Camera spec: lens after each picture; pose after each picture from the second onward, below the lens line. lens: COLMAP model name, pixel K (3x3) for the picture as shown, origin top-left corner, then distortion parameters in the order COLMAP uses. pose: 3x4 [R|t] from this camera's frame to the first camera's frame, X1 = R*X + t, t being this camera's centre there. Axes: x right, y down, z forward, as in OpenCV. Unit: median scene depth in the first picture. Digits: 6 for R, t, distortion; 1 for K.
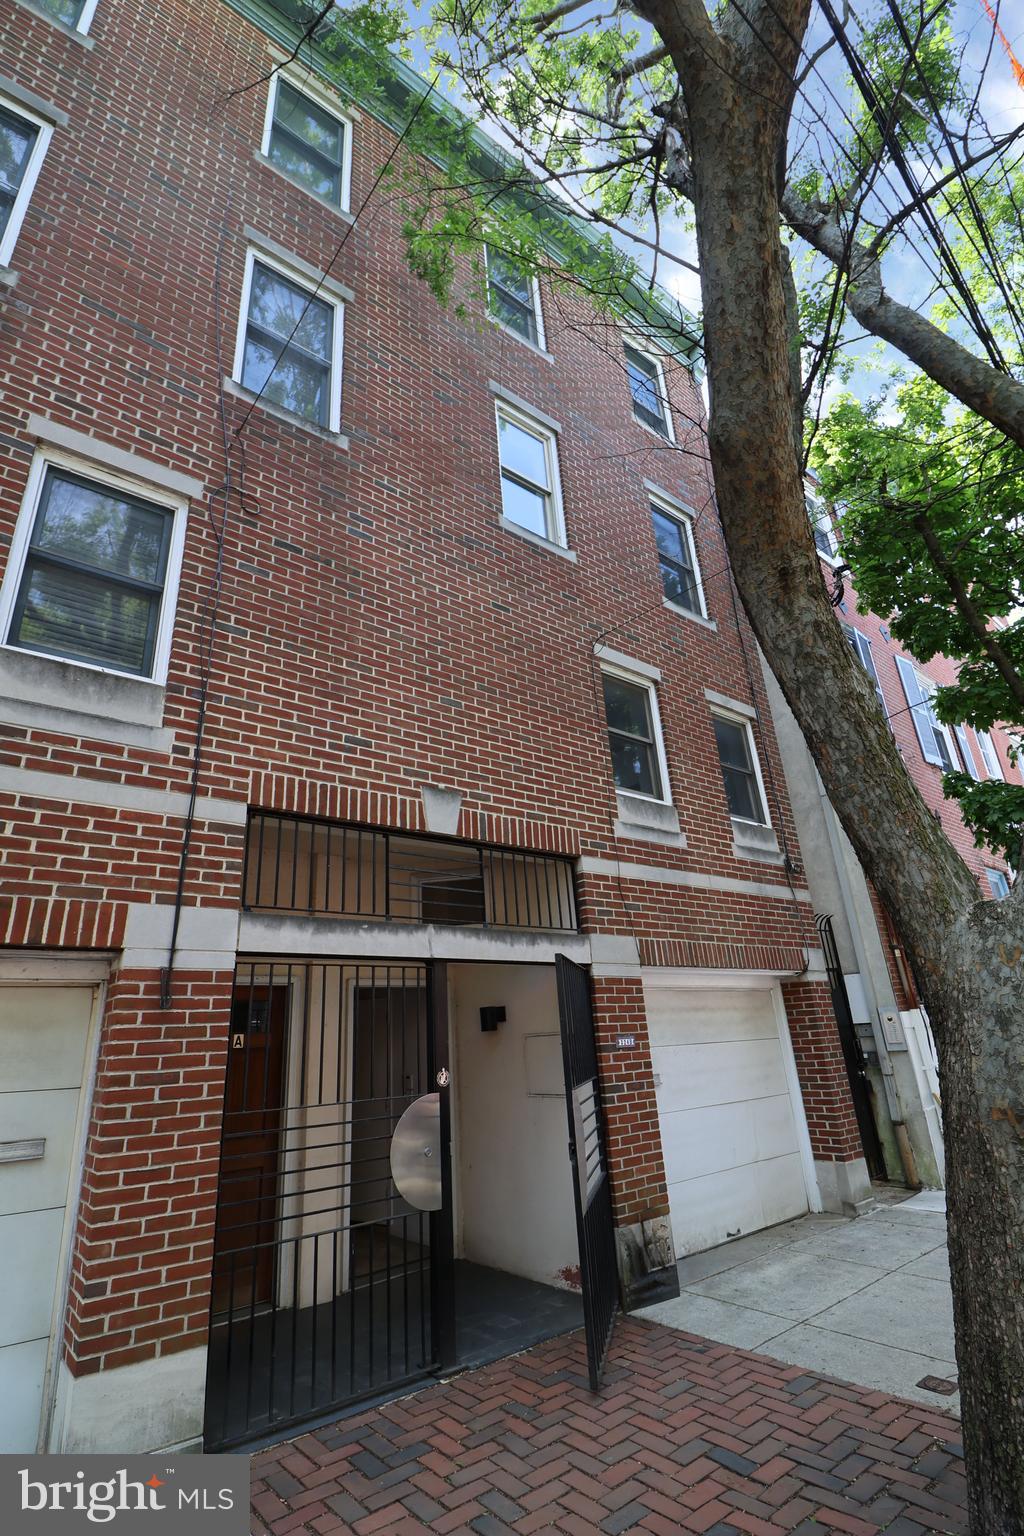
lens RADIAL K [[713.0, 0, 511.8], [0, 713.0, 765.7], [0, 0, 1]] dist [-0.004759, -0.010311]
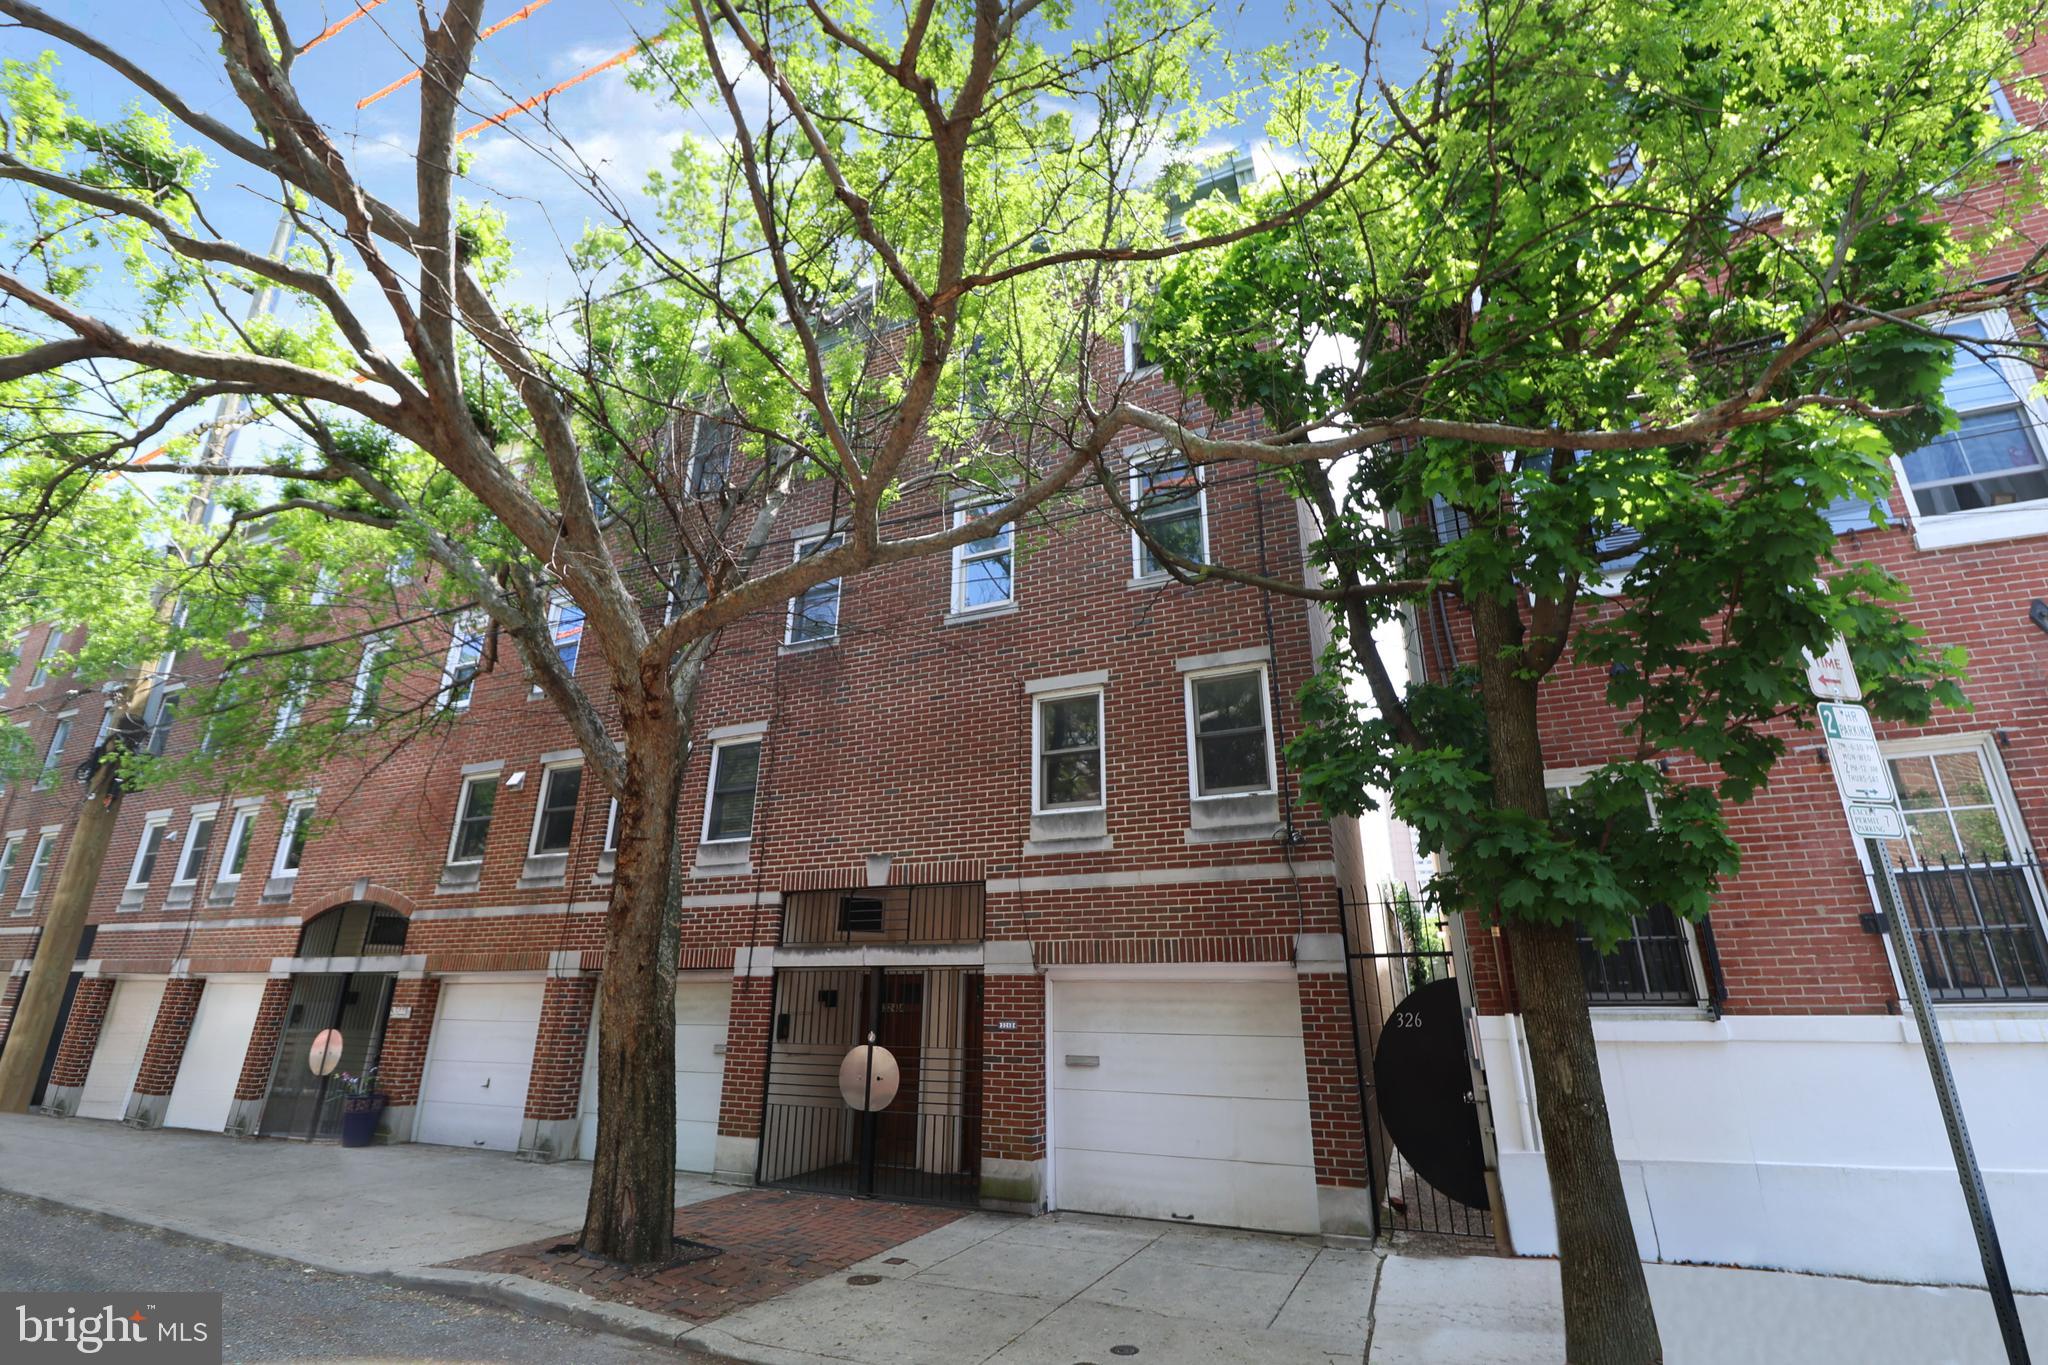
lens RADIAL K [[950.7, 0, 1031.9], [0, 950.7, 680.6], [0, 0, 1]] dist [-0.004759, -0.010311]
pose [[0.433926, -0.249139, -0.865816, 1.799066], [0.291264, 0.948193, -0.126868, 0.028012], [0.852569, -0.197129, 0.484011, 0.326010]]
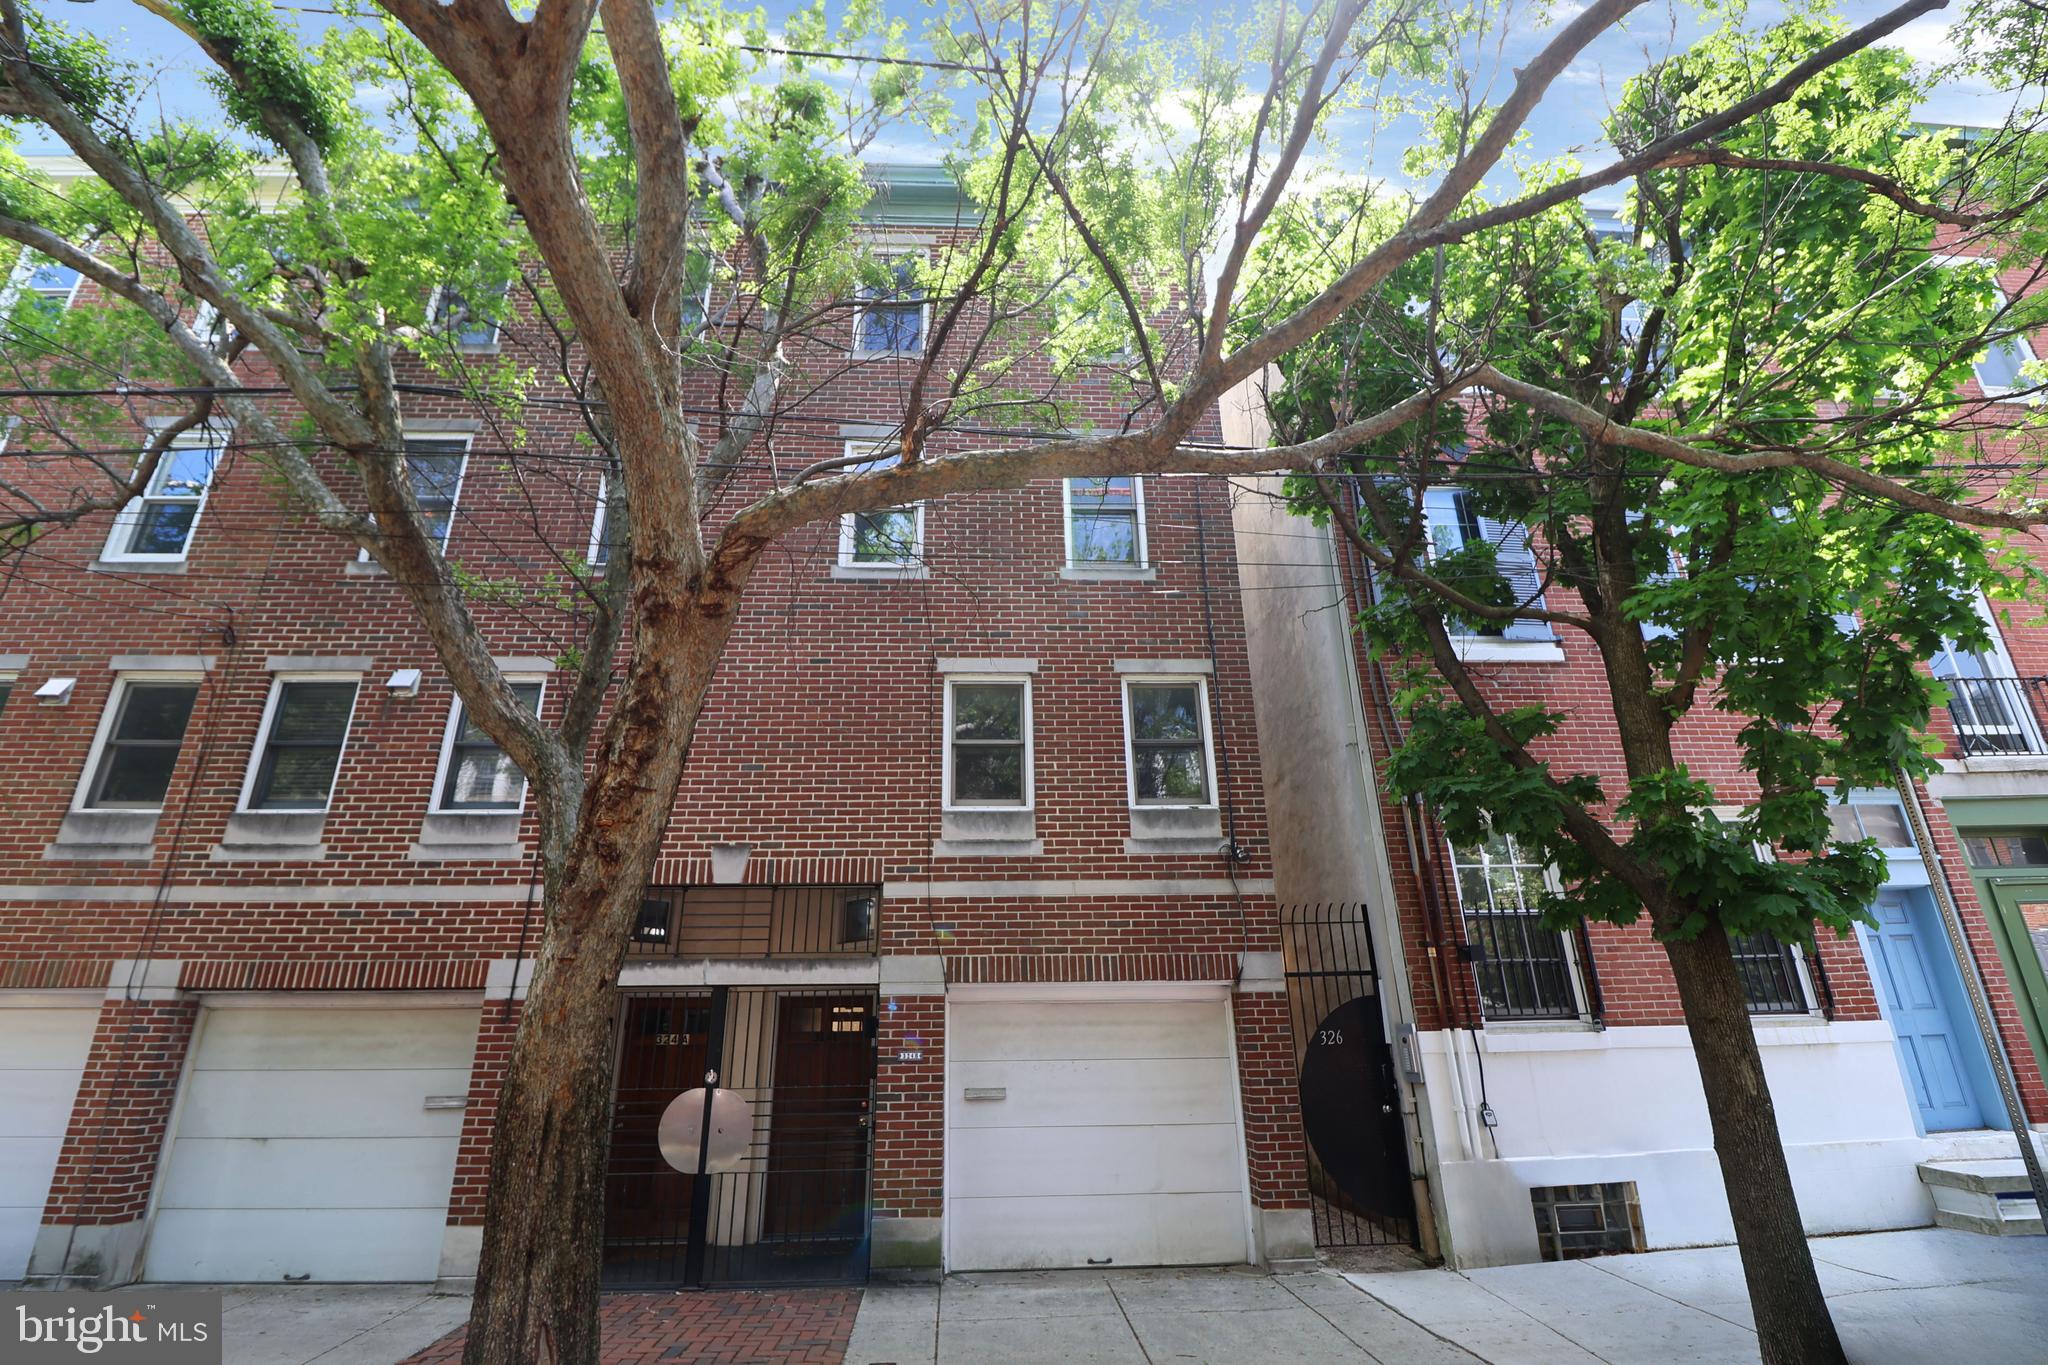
lens RADIAL K [[950.7, 0, 1044.7], [0, 950.7, 665.8], [0, 0, 1]] dist [-0.004759, -0.010311]
pose [[0.810776, -0.178372, -0.557518, 1.227203], [0.185781, 0.981611, -0.043883, -0.094125], [0.555093, -0.067997, 0.829004, -0.047884]]
